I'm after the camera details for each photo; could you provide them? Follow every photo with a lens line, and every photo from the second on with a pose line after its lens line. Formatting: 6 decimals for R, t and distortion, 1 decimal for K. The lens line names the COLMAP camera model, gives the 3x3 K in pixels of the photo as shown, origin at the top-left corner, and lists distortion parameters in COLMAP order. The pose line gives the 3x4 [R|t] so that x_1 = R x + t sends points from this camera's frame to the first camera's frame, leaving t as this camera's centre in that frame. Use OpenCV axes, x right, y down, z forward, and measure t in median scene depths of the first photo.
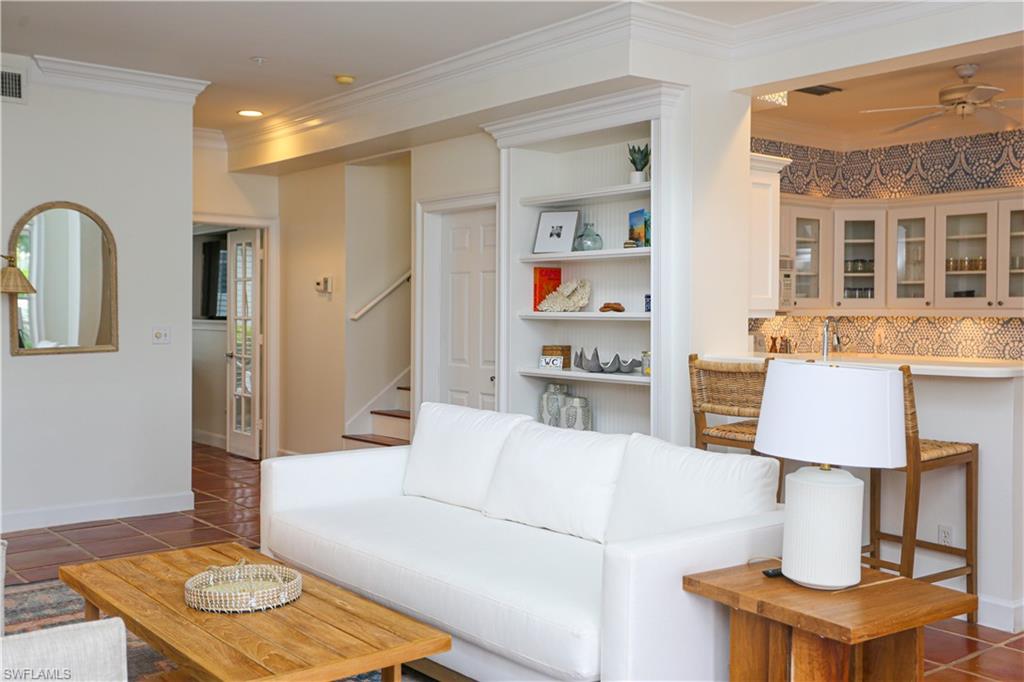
lens RADIAL K [[1044.7, 0, 512.0], [0, 1044.7, 341.0], [0, 0, 1]] dist [0.012834, 0.107234]
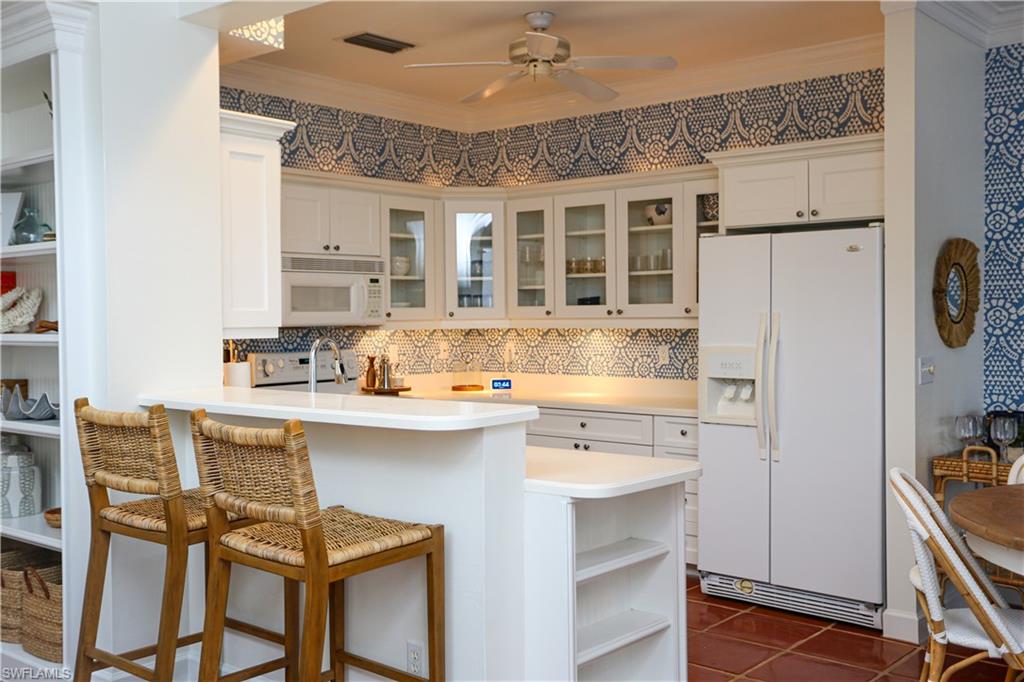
lens RADIAL K [[1044.7, 0, 512.0], [0, 1044.7, 341.0], [0, 0, 1]] dist [0.012834, 0.107234]
pose [[0.981894, -0.019185, 0.188458, 0.213140], [0.020383, 0.999782, -0.004424, -0.010348], [-0.188332, 0.008185, 0.982071, 0.192653]]
